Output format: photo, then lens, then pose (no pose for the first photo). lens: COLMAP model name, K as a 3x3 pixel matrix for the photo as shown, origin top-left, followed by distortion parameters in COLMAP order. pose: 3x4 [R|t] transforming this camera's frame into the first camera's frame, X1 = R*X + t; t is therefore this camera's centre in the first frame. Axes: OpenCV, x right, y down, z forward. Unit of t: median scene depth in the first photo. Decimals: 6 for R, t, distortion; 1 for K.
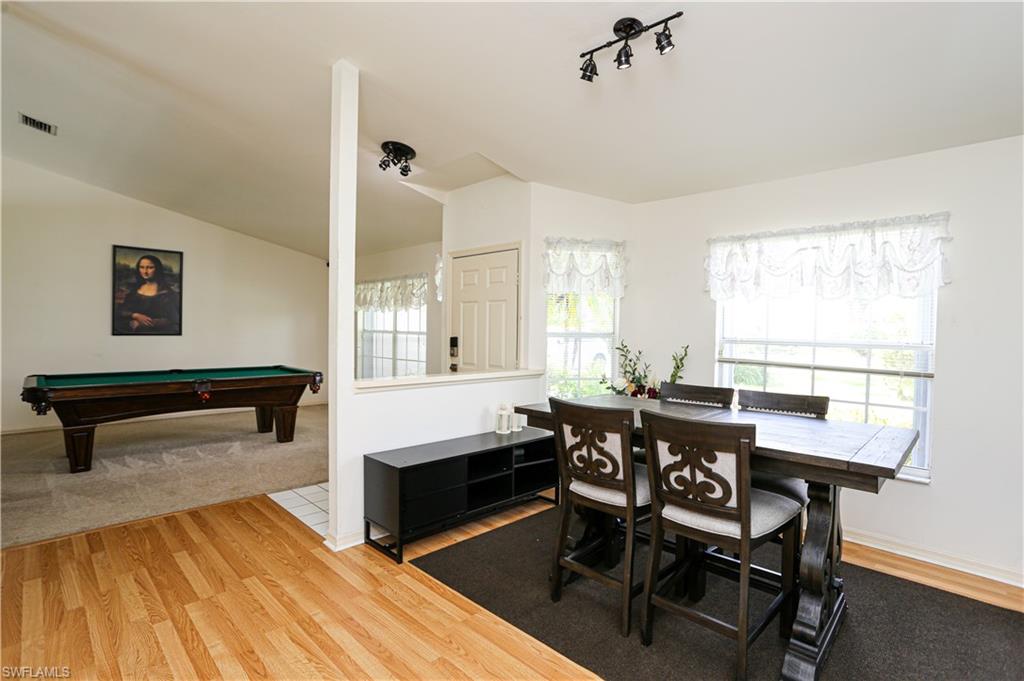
lens RADIAL K [[492.4, 0, 512.6], [0, 492.4, 337.9], [0, 0, 1]] dist [-0.001986, -0.000245]
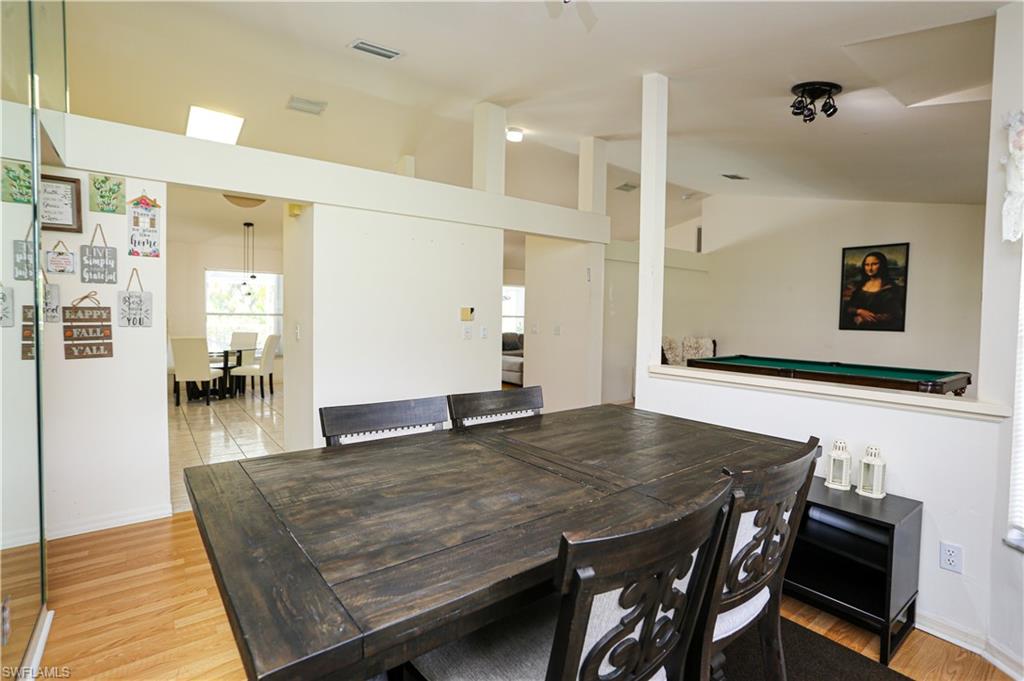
lens RADIAL K [[492.4, 0, 513.5], [0, 492.4, 338.7], [0, 0, 1]] dist [-0.001986, -0.000245]
pose [[-0.118864, 0.039940, -0.992107, 0.370111], [-0.031790, 0.998525, 0.044007, -0.009797], [0.992402, 0.036770, -0.117419, 0.386460]]
